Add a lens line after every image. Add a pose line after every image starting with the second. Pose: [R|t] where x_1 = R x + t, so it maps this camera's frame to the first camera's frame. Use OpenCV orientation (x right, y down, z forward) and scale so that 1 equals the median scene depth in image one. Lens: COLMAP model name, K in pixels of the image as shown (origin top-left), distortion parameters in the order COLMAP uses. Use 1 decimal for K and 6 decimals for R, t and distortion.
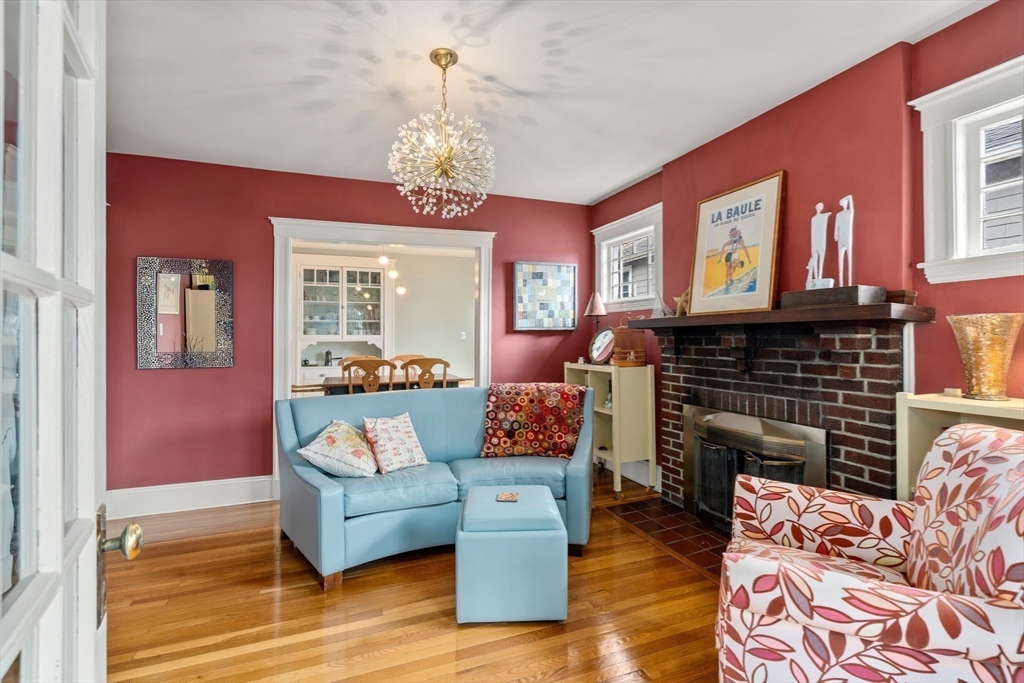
lens RADIAL K [[470.3, 0, 510.0], [0, 470.3, 340.2], [0, 0, 1]] dist [-0.004400, 0.002817]
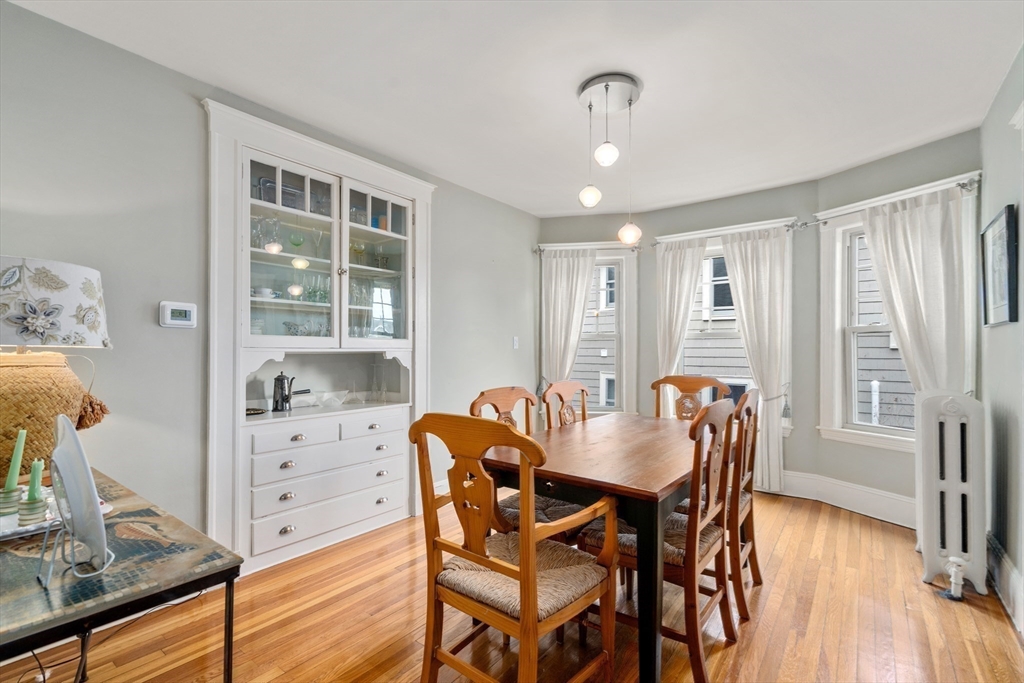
lens RADIAL K [[470.3, 0, 510.5], [0, 470.3, 346.0], [0, 0, 1]] dist [-0.004400, 0.002817]
pose [[0.848098, 0.005357, 0.529812, -1.137017], [-0.000326, 0.999954, -0.009589, 0.002151], [-0.529839, 0.007960, 0.848061, 1.407908]]
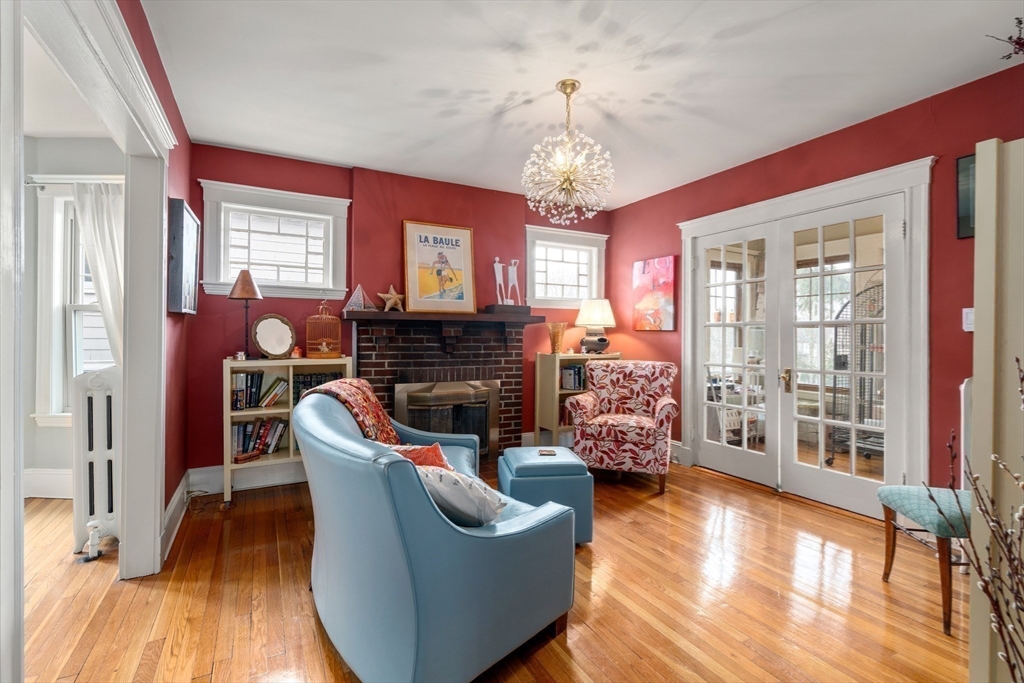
lens RADIAL K [[470.3, 0, 508.7], [0, 470.3, 334.3], [0, 0, 1]] dist [-0.004400, 0.002817]
pose [[-0.131034, -0.003341, 0.991372, -1.026340], [-0.004945, 0.999984, 0.002717, 0.004434], [-0.991366, -0.004546, -0.131049, 1.046442]]
